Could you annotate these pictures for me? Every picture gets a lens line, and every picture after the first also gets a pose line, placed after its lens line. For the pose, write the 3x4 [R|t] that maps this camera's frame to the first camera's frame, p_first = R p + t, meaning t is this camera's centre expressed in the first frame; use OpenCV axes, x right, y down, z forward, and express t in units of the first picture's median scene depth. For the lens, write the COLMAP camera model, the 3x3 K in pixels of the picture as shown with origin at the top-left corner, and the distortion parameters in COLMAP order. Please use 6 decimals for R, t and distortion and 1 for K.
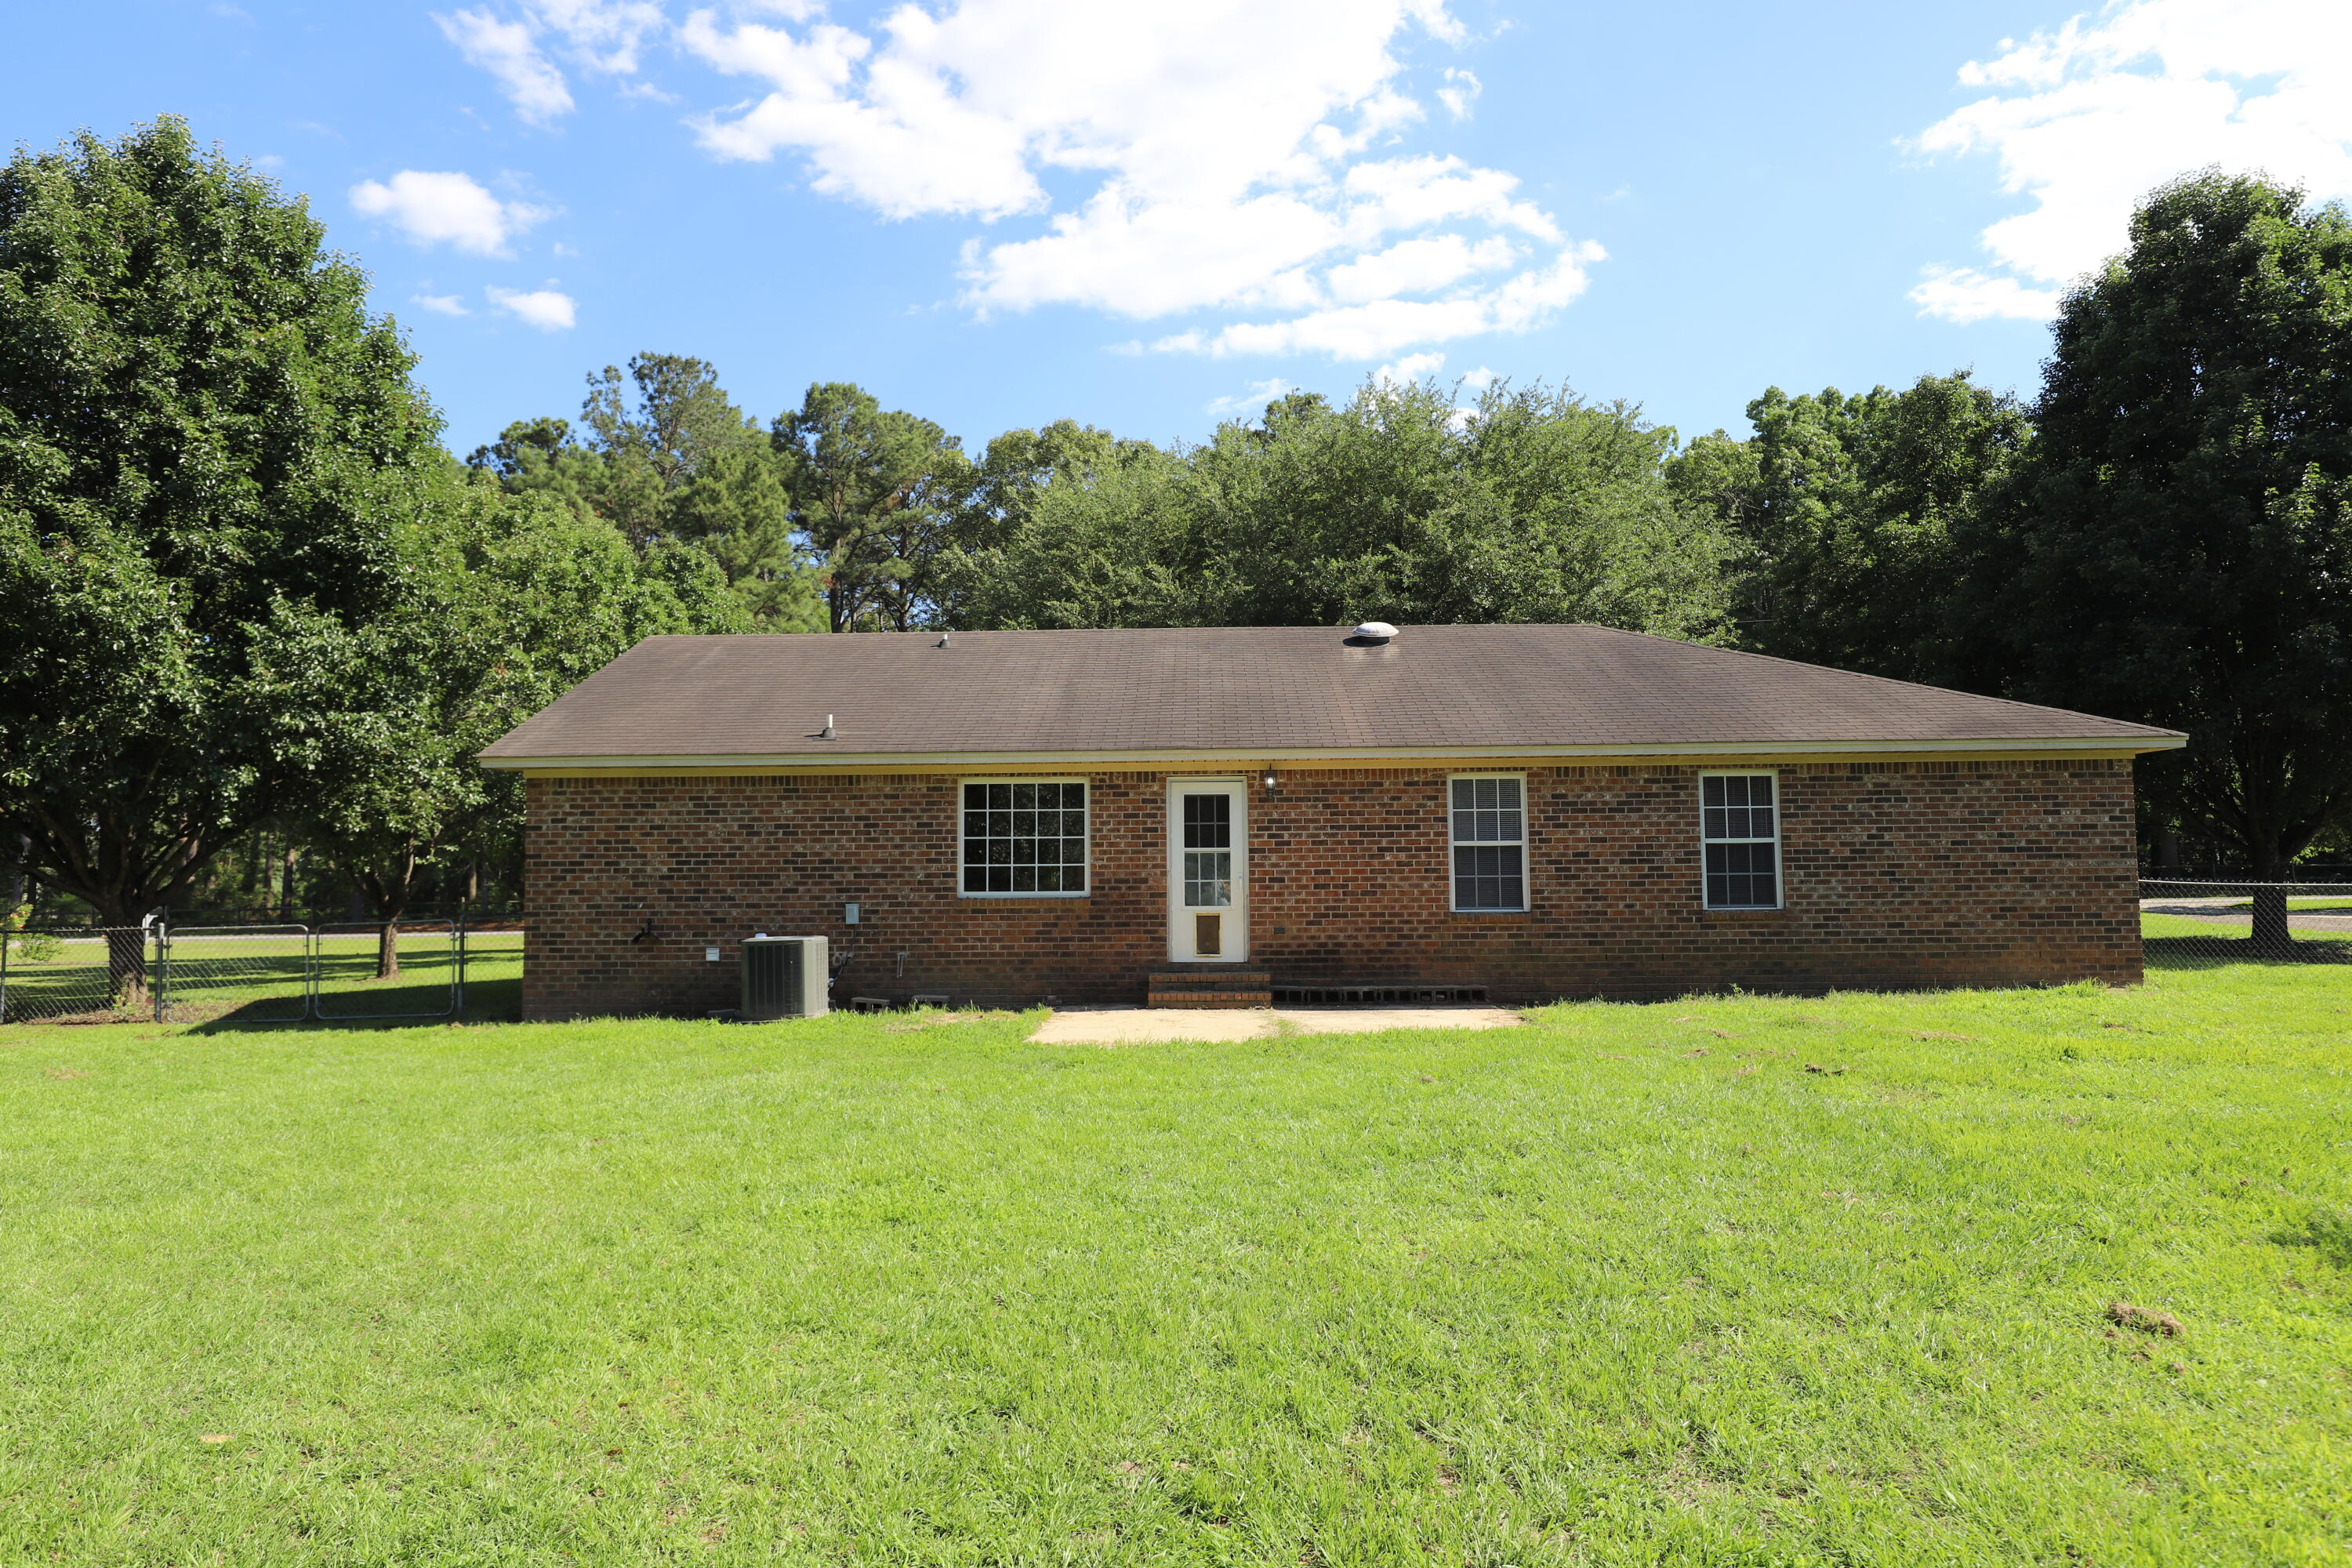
lens RADIAL K [[1362.9, 0, 1176.0], [0, 1362.9, 784.0], [0, 0, 1]] dist [0.004973, -0.022462]
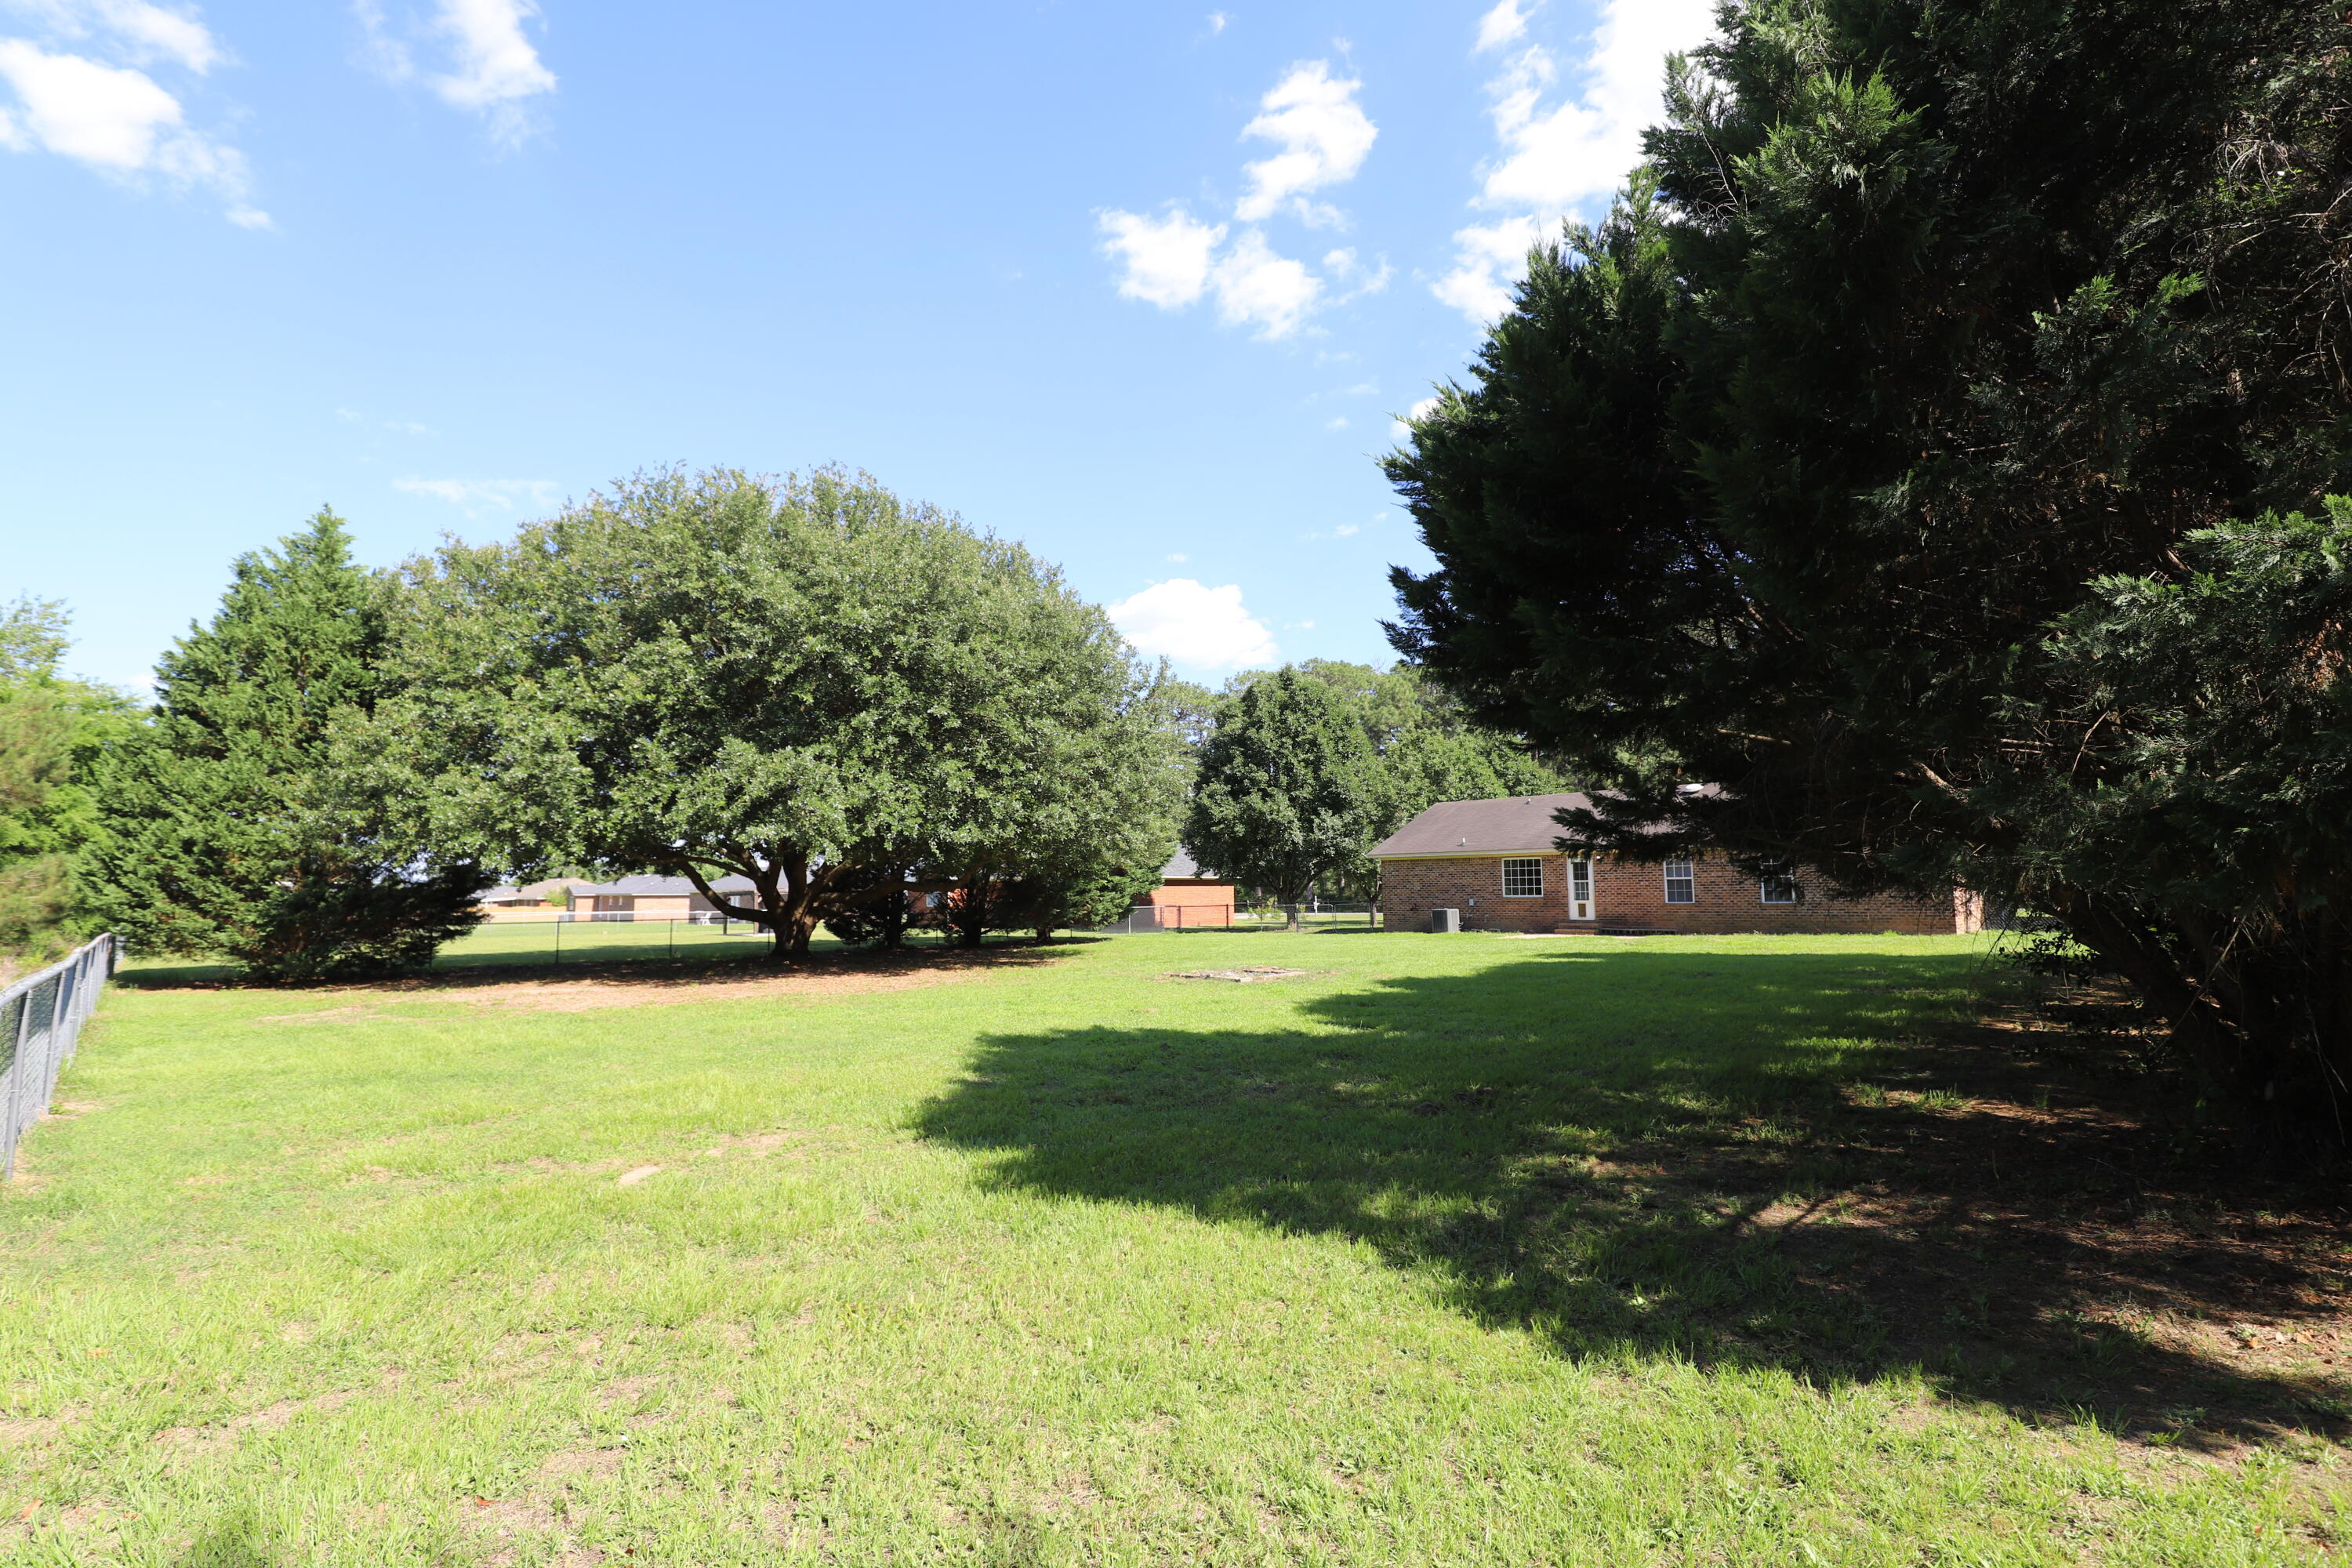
lens RADIAL K [[1083.5, 0, 1173.2], [0, 1083.5, 778.1], [0, 0, 1]] dist [-0.028704, 0.001142]
pose [[0.711755, -0.069630, -0.698968, 1.026598], [0.052193, 0.997566, -0.046228, -0.109841], [0.700486, -0.003579, 0.713657, -1.250757]]
